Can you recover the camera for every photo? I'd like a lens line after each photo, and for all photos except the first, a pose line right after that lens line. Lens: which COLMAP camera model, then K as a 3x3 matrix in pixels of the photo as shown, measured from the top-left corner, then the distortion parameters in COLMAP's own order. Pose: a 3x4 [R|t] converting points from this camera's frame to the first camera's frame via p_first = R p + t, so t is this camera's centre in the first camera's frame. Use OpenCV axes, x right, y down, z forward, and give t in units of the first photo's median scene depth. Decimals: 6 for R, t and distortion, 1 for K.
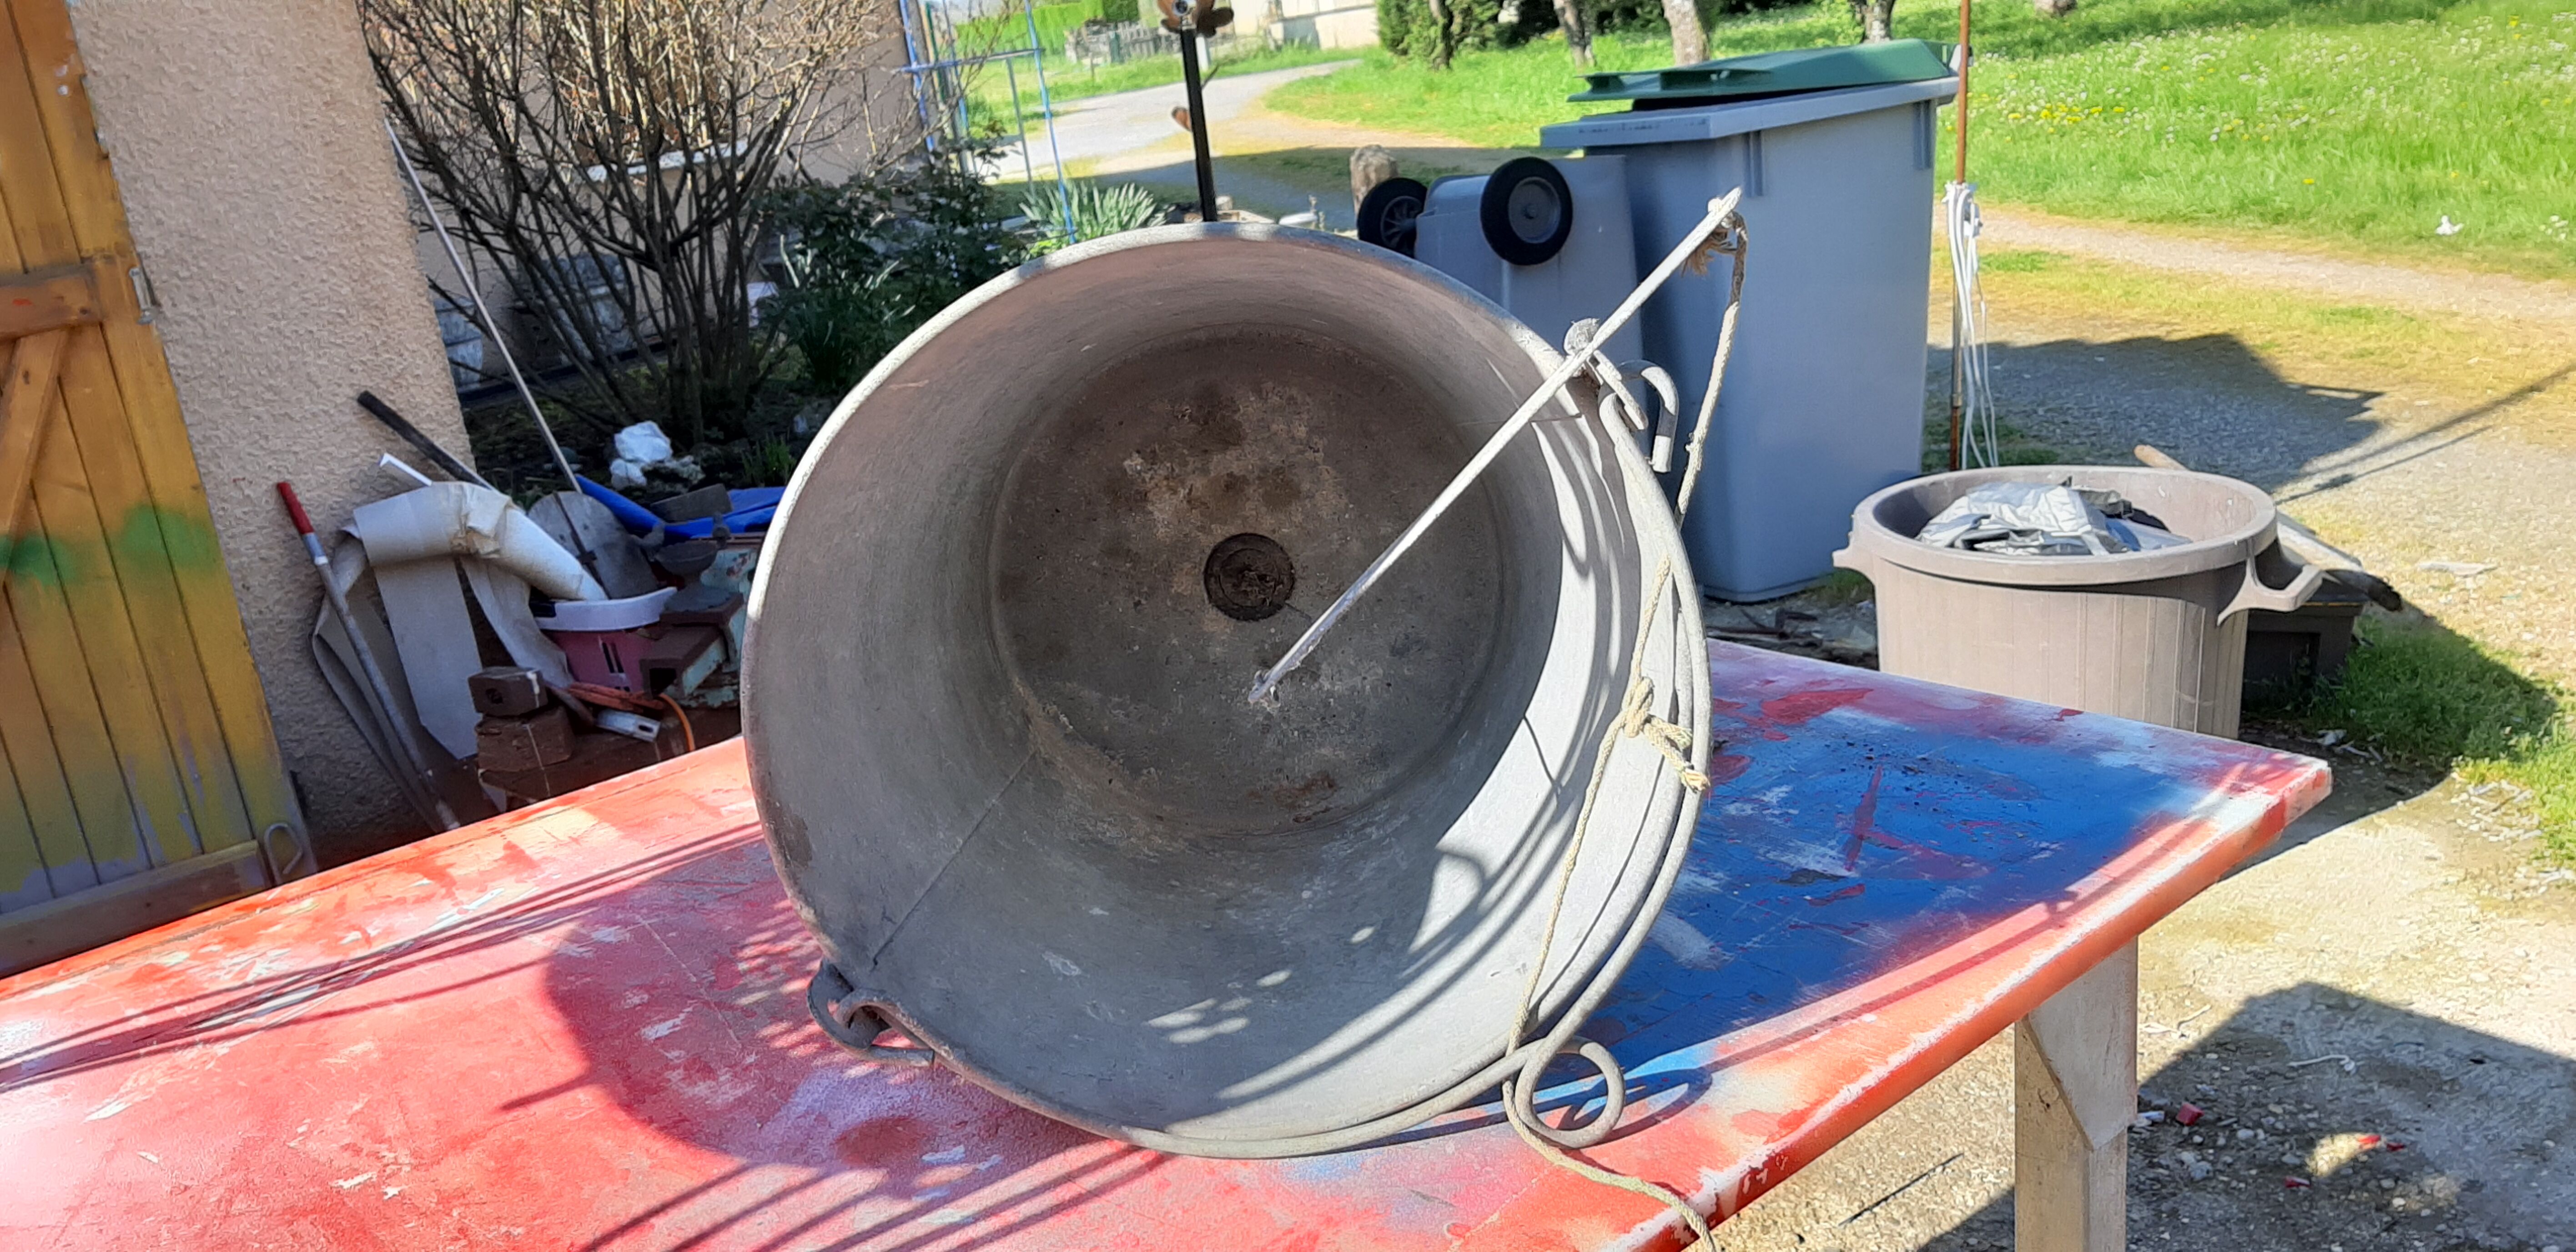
lens RADIAL K [[1982.0, 0, 1296.0], [0, 1982.0, 574.9], [0, 0, 1]] dist [0.061011, -0.094225]
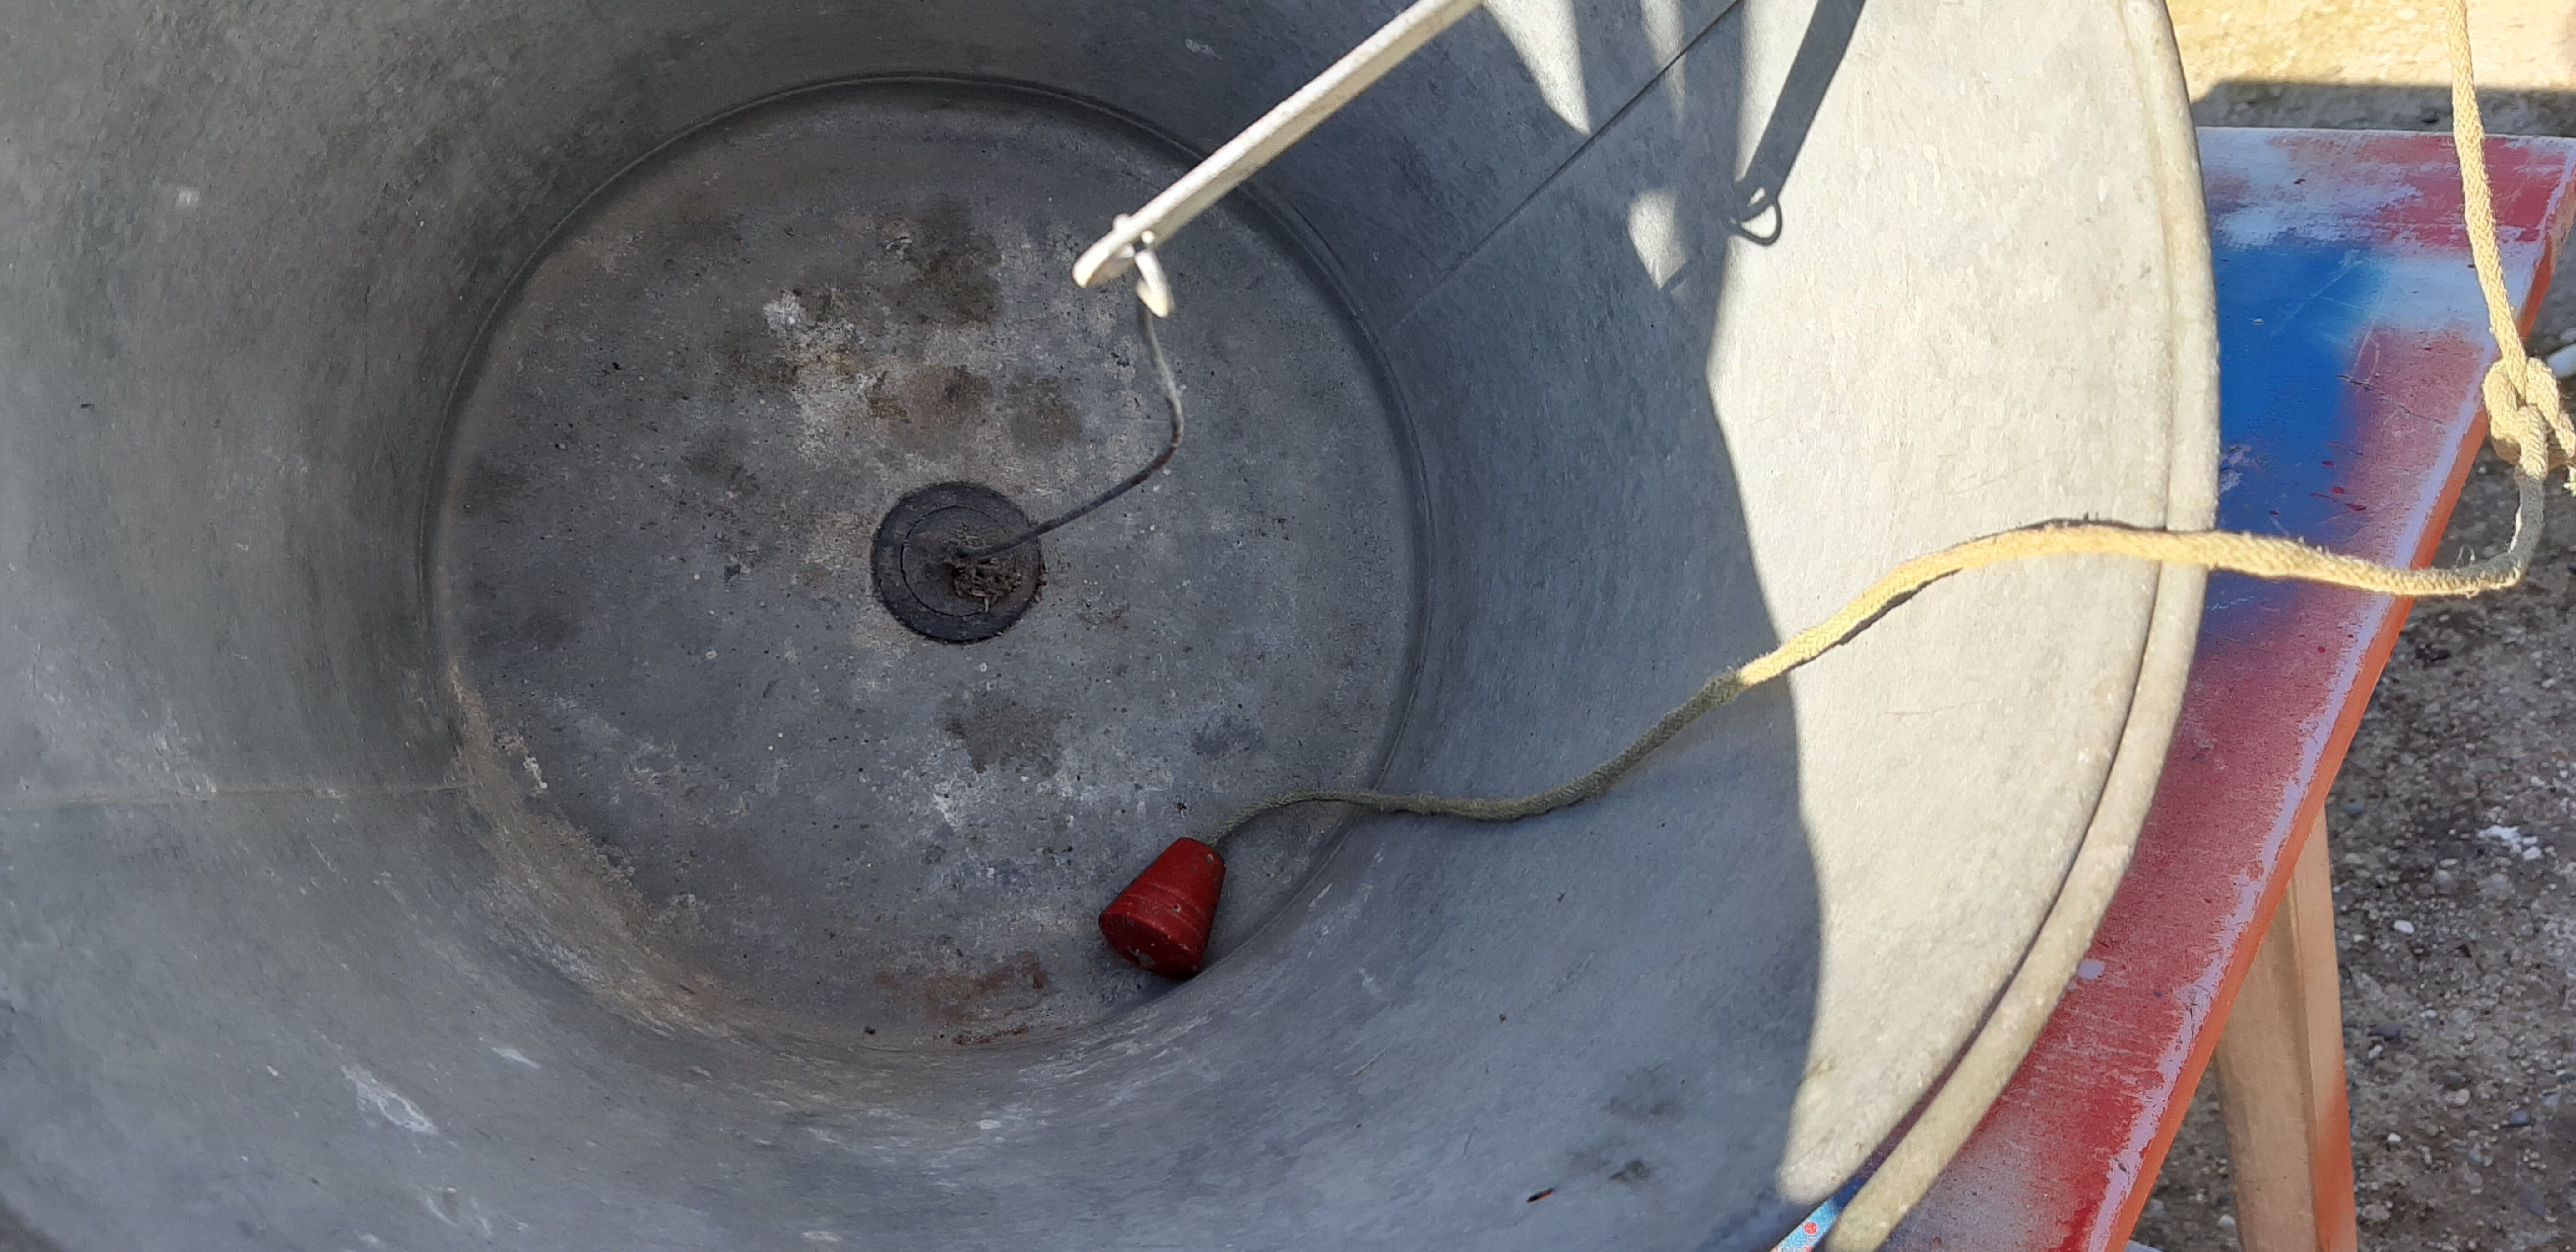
lens RADIAL K [[2069.6, 0, 1381.9], [0, 2069.6, 627.9], [0, 0, 1]] dist [0.001096, -0.001619]
pose [[0.959421, 0.187996, 0.210165, -0.028084], [-0.123061, 0.949755, -0.287788, 0.165336], [-0.253709, 0.250247, 0.934349, 0.455451]]
